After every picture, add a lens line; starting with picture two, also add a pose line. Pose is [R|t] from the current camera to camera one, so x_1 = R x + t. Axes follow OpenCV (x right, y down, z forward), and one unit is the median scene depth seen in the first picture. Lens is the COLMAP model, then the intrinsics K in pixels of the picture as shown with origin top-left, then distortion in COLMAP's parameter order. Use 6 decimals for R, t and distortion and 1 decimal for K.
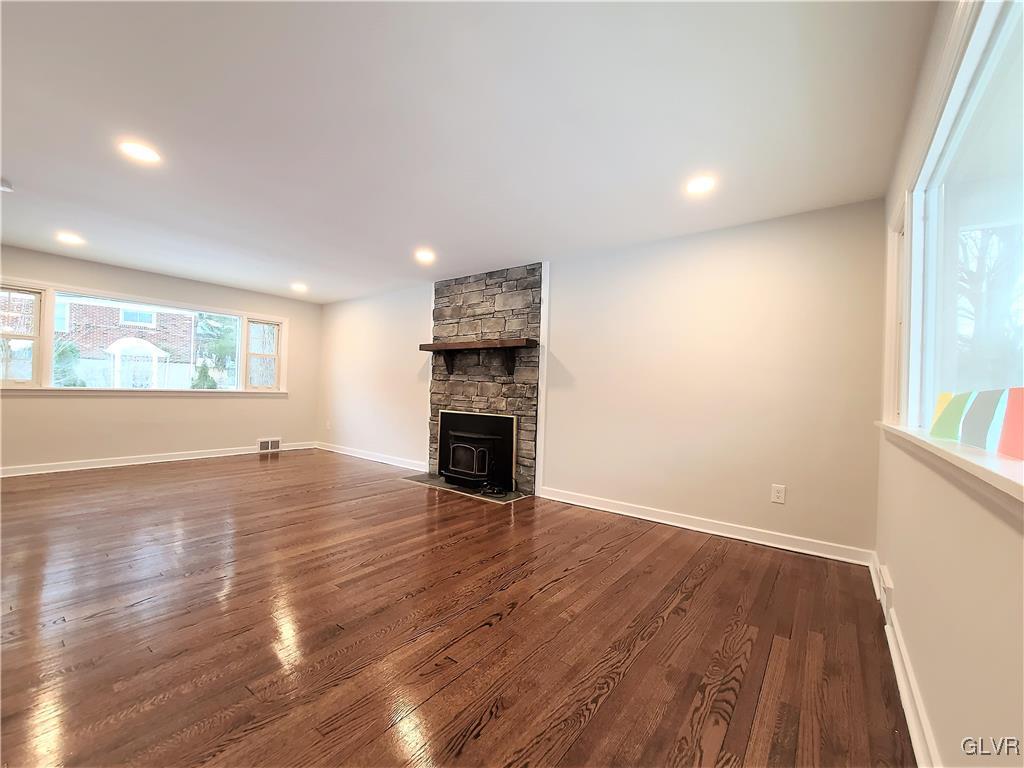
lens RADIAL K [[420.1, 0, 508.5], [0, 420.1, 392.2], [0, 0, 1]] dist [-0.001705, -0.000454]
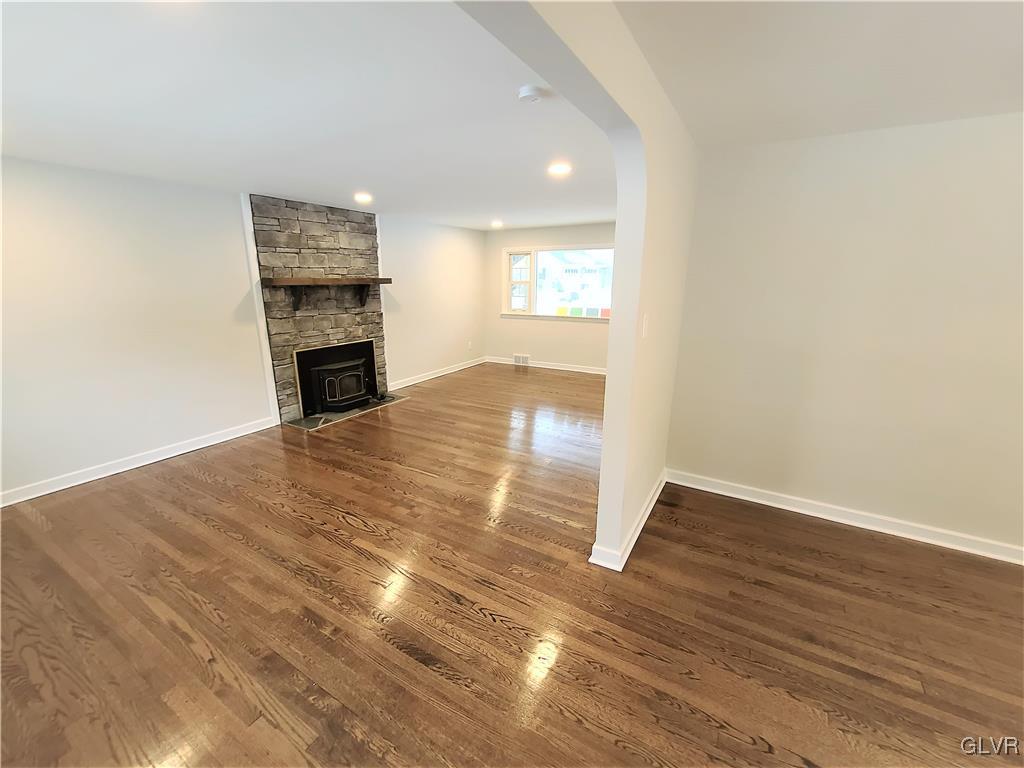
lens RADIAL K [[420.1, 0, 508.3], [0, 420.1, 390.3], [0, 0, 1]] dist [-0.001705, -0.000454]
pose [[-0.116225, -0.291460, 0.949496, -1.276221], [-0.002651, 0.956062, 0.293152, -0.166418], [-0.993219, 0.031555, -0.111890, 0.730119]]
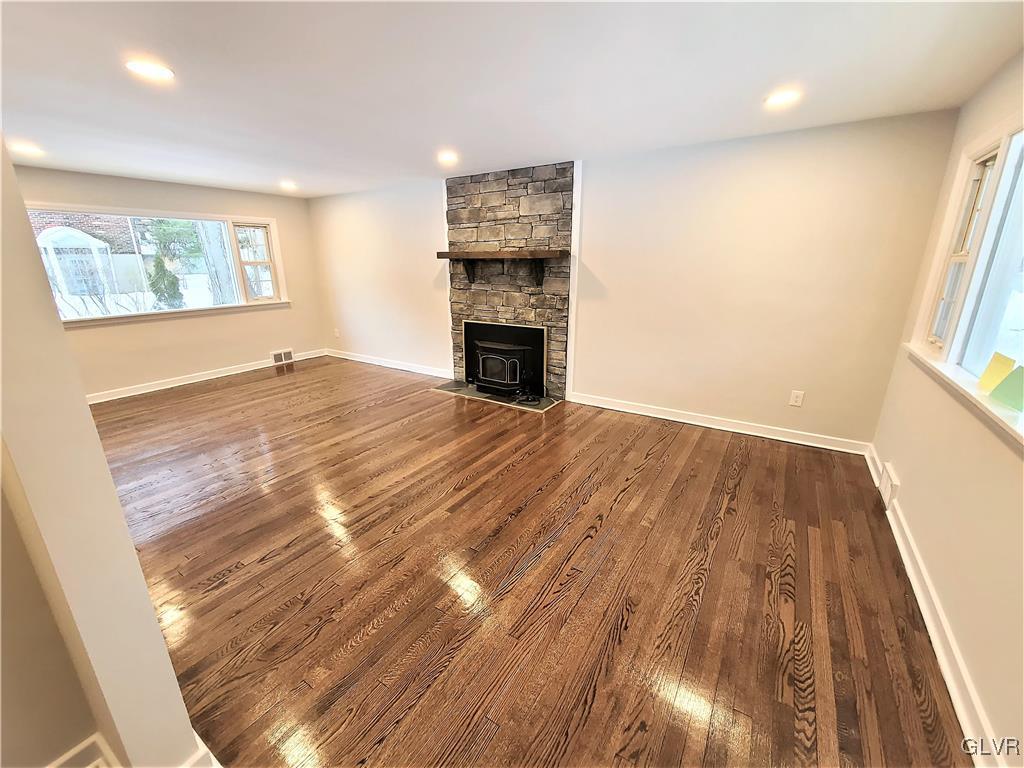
lens RADIAL K [[420.1, 0, 507.8], [0, 420.1, 390.4], [0, 0, 1]] dist [-0.001705, -0.000454]
pose [[0.996603, -0.057843, 0.058626, -0.143272], [0.038207, 0.955325, 0.293076, -0.099118], [-0.072959, -0.289841, 0.954290, -0.017599]]
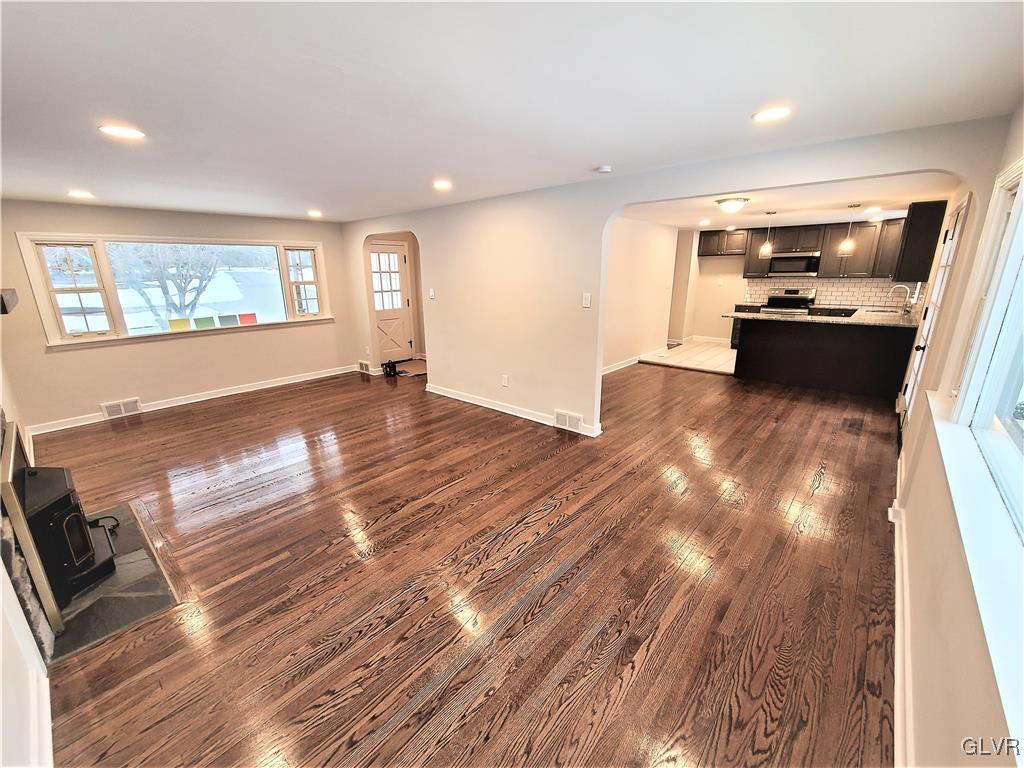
lens RADIAL K [[420.1, 0, 506.7], [0, 420.1, 388.6], [0, 0, 1]] dist [-0.001705, -0.000454]
pose [[-0.997091, -0.038840, 0.065582, -0.689485], [-0.019084, 0.960235, 0.278539, -0.161509], [-0.073793, 0.276477, -0.958183, 1.473638]]
